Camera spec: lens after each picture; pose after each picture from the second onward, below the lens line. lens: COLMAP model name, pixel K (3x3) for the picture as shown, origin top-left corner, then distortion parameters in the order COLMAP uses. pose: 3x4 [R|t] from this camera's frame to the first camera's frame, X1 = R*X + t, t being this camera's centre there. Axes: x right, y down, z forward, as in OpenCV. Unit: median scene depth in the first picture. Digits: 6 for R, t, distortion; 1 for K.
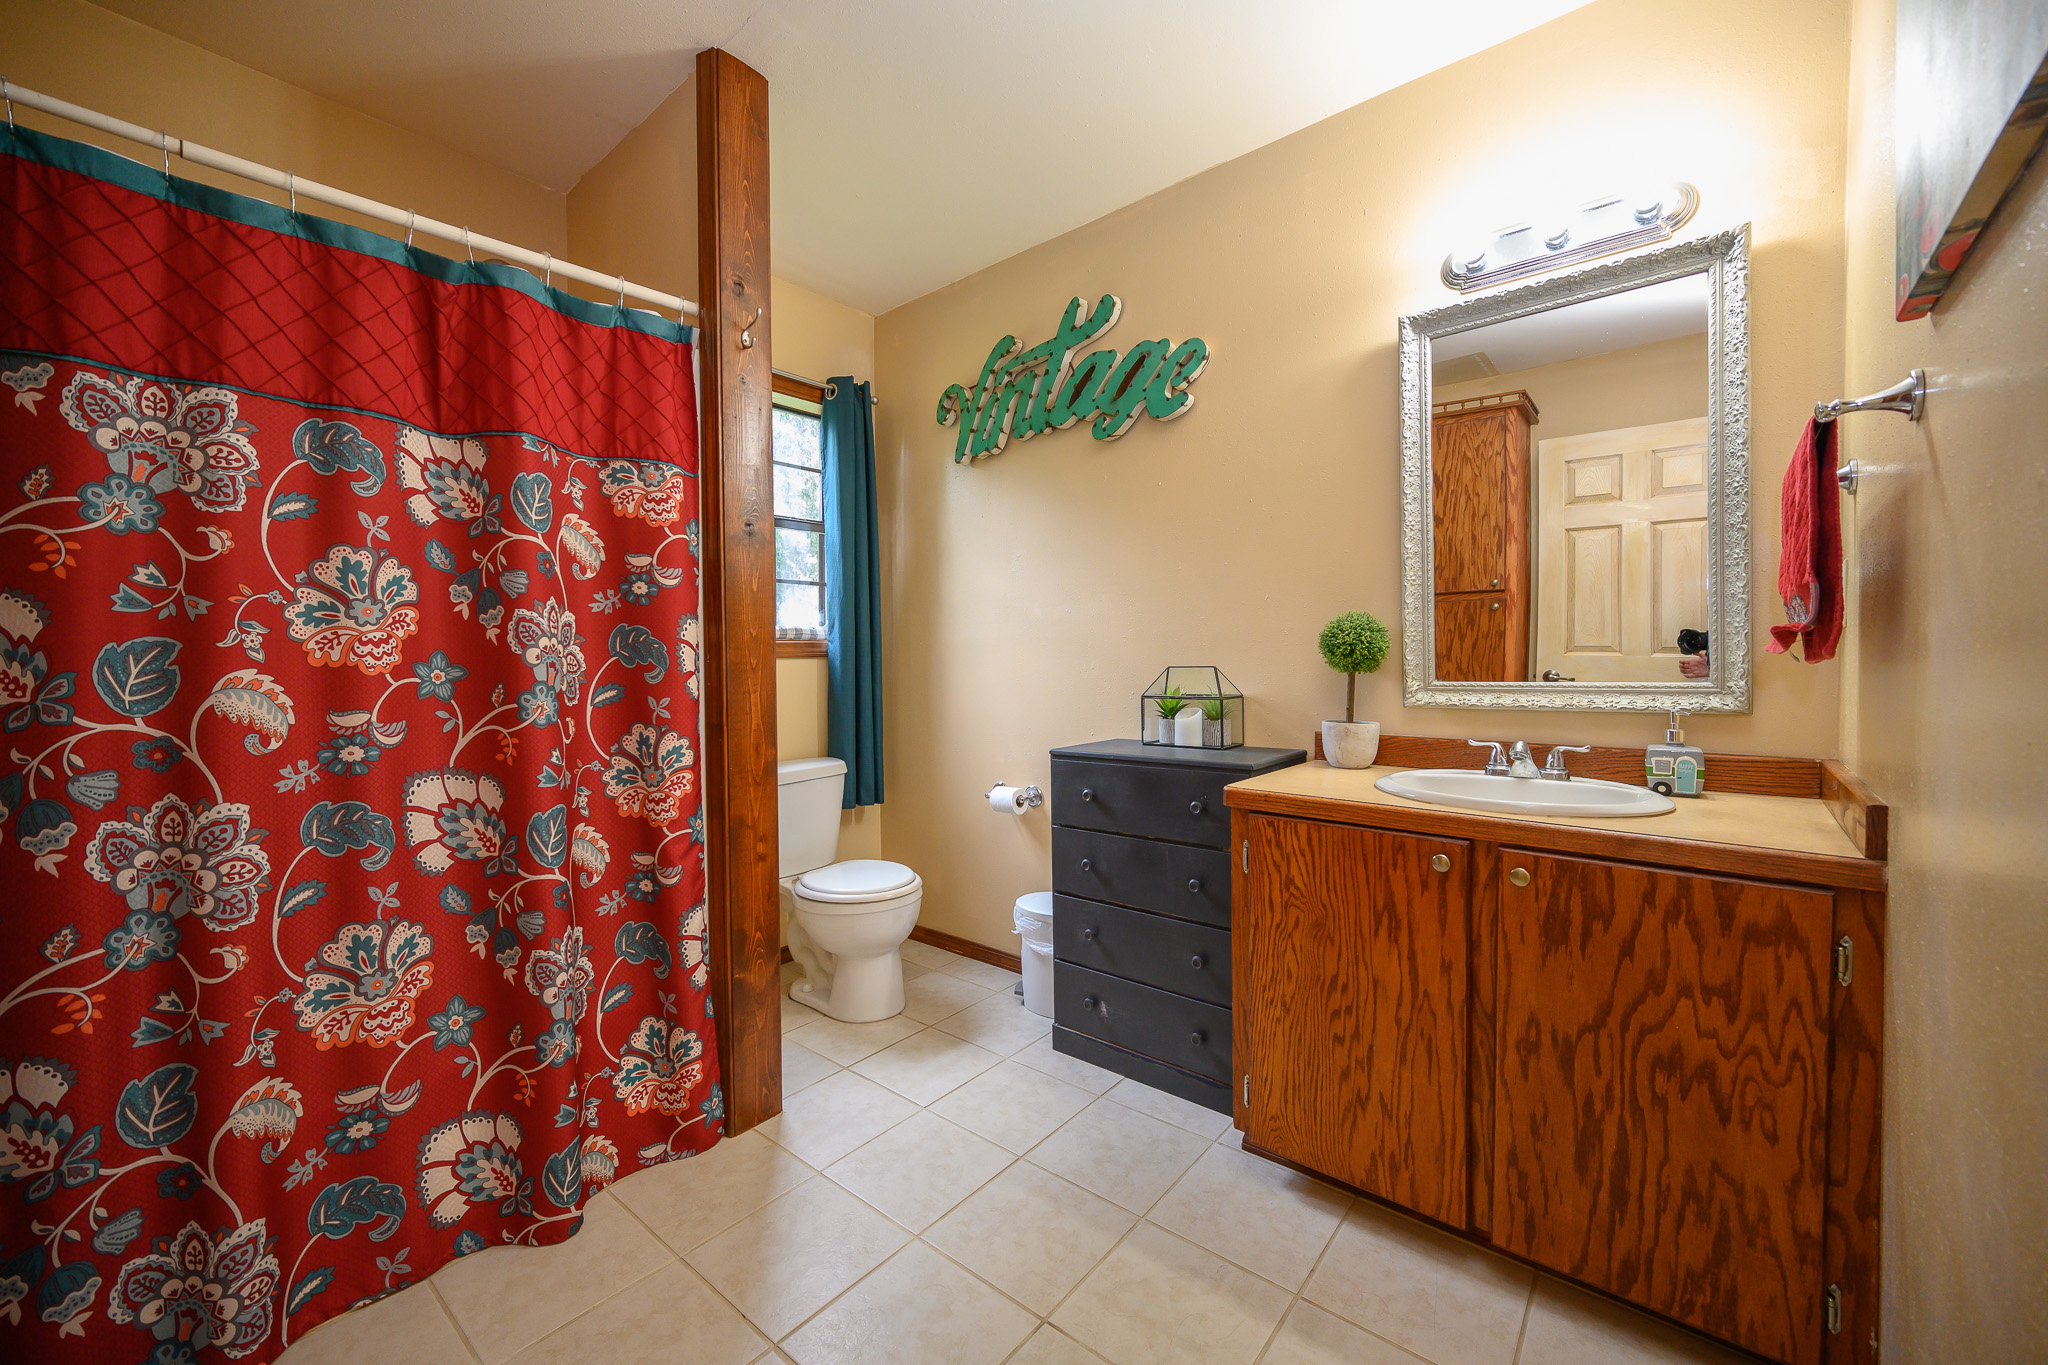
lens RADIAL K [[813.3, 0, 1016.2], [0, 813.3, 678.6], [0, 0, 1]] dist [-0.000936, -0.000208]
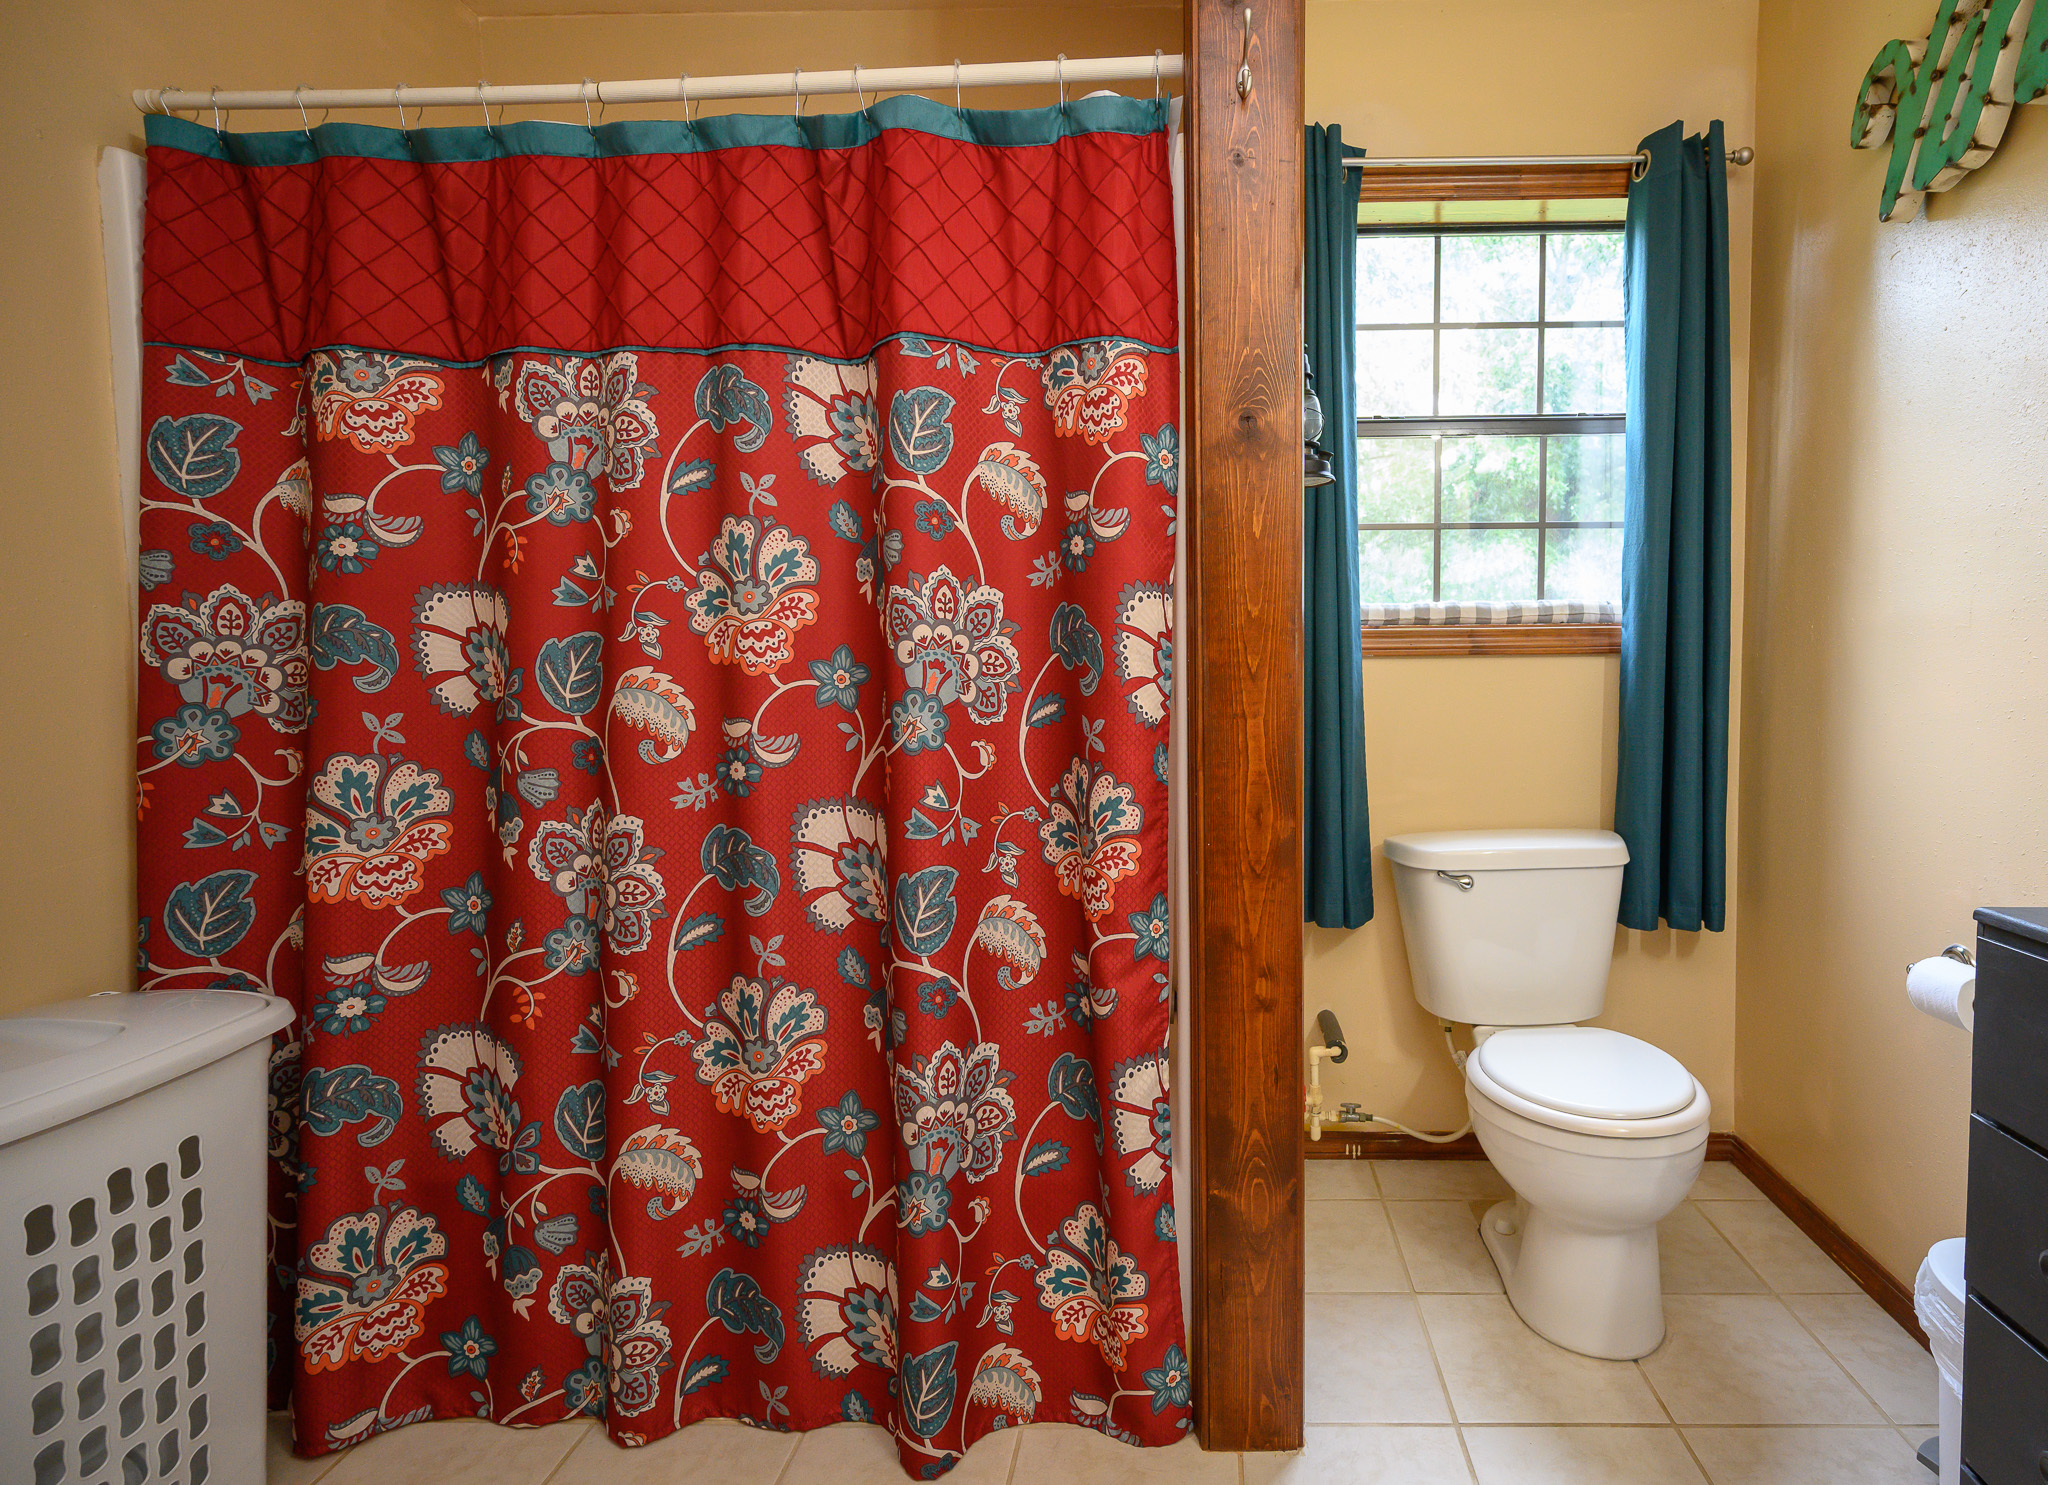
lens RADIAL K [[1022.8, 0, 1189.2], [0, 1022.8, 717.7], [0, 0, 1]] dist [-0.000993, 0.000603]
pose [[0.632969, 0.049707, -0.772580, 0.221981], [-0.021211, 0.998675, 0.046876, -0.015798], [0.773887, -0.013284, 0.633185, 0.563610]]
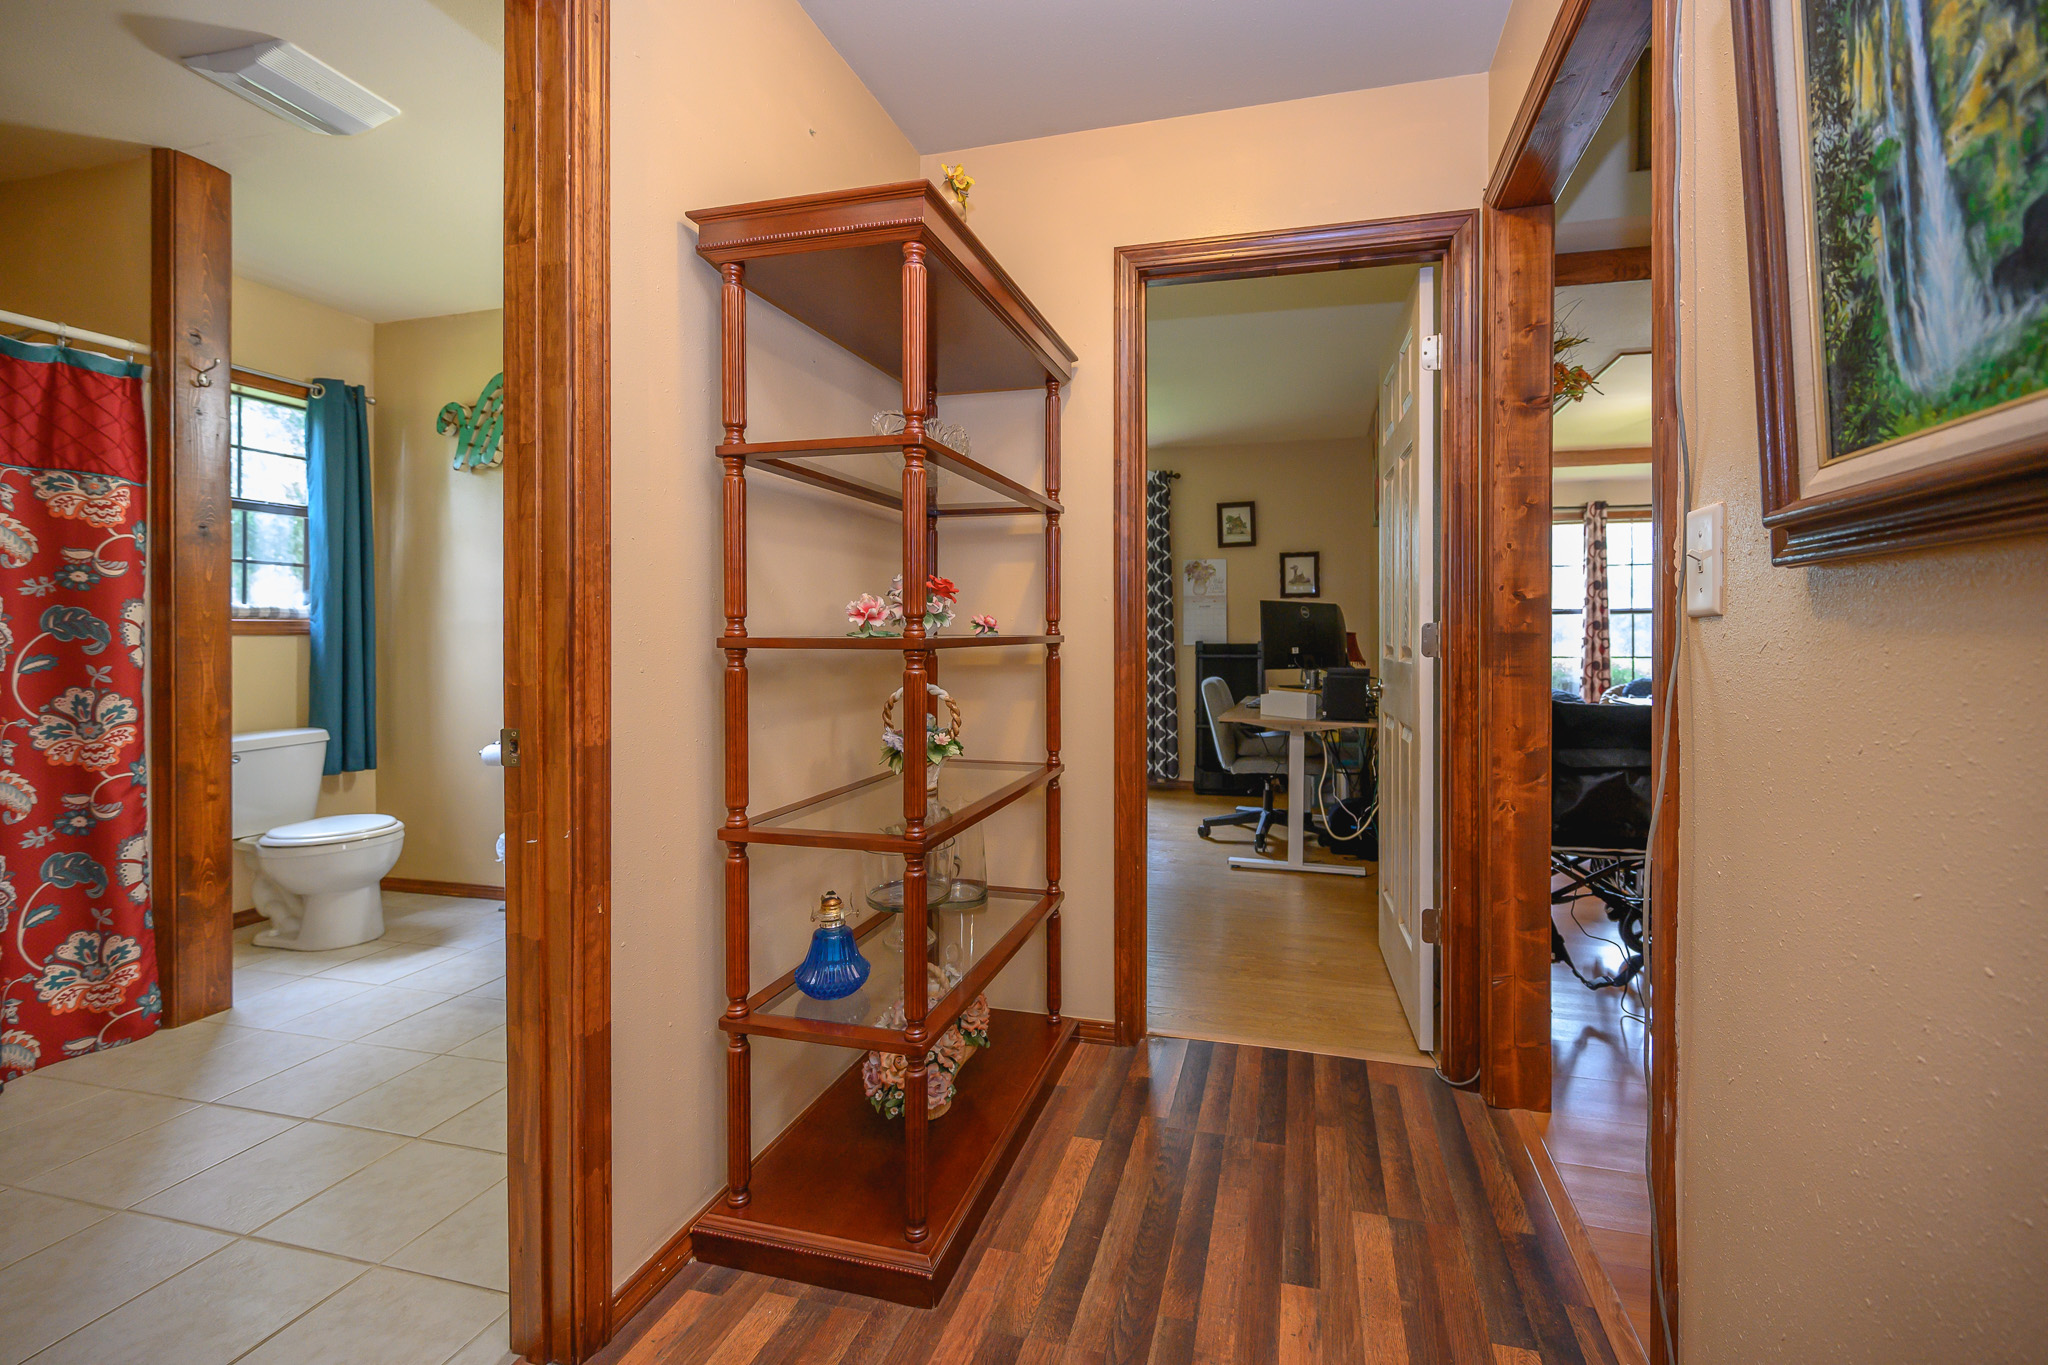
lens RADIAL K [[864.6, 0, 1105.1], [0, 864.6, 639.6], [0, 0, 1]] dist [0.002017, 0.000545]
pose [[0.891241, 0.006816, 0.453480, 0.325421], [0.004890, 0.999685, -0.024635, 0.023746], [-0.453505, 0.024173, 0.890926, -0.869989]]
